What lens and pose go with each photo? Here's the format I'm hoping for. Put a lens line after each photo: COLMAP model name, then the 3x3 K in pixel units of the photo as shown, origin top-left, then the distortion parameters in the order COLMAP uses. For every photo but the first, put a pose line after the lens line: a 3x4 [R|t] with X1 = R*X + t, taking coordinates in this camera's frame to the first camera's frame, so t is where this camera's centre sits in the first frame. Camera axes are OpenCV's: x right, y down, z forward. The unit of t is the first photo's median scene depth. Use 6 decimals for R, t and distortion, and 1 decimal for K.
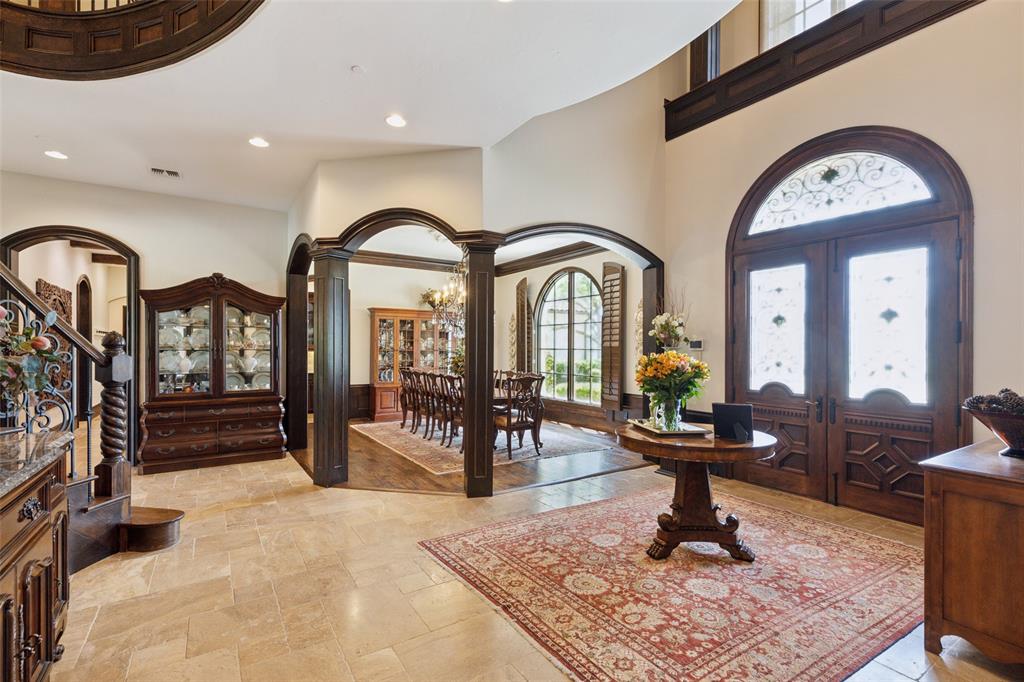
lens RADIAL K [[472.0, 0, 511.1], [0, 472.0, 345.3], [0, 0, 1]] dist [0.002094, -0.000135]
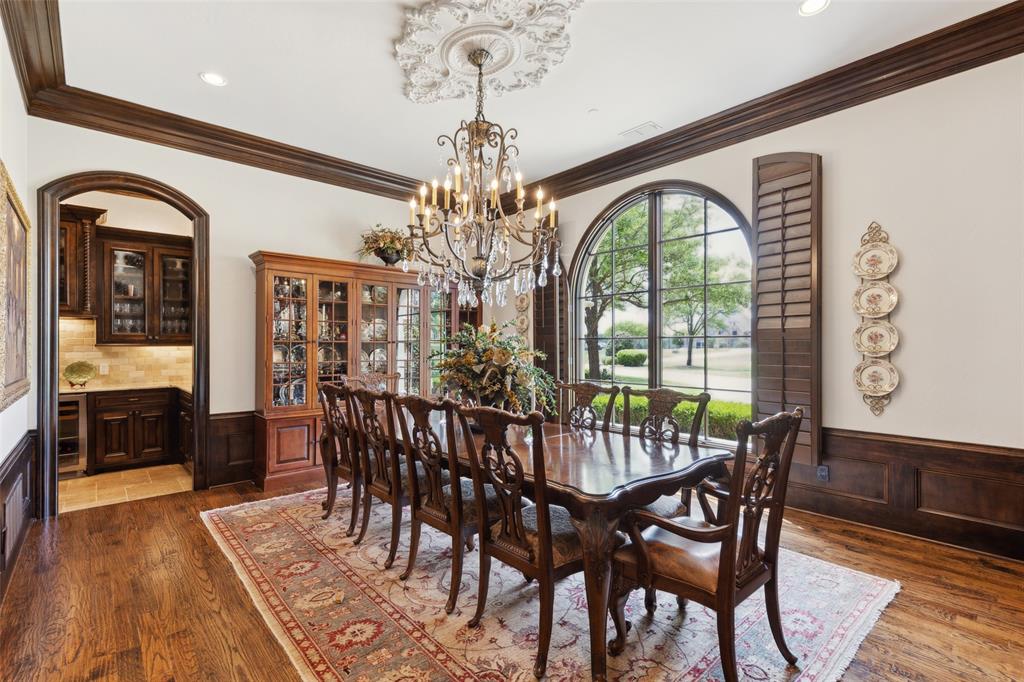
lens RADIAL K [[472.0, 0, 510.9], [0, 472.0, 344.9], [0, 0, 1]] dist [0.002094, -0.000135]
pose [[0.987774, -0.004242, 0.155833, -0.114176], [0.004256, 0.999991, 0.000245, 0.014873], [-0.155833, 0.000421, 0.987783, 0.478509]]
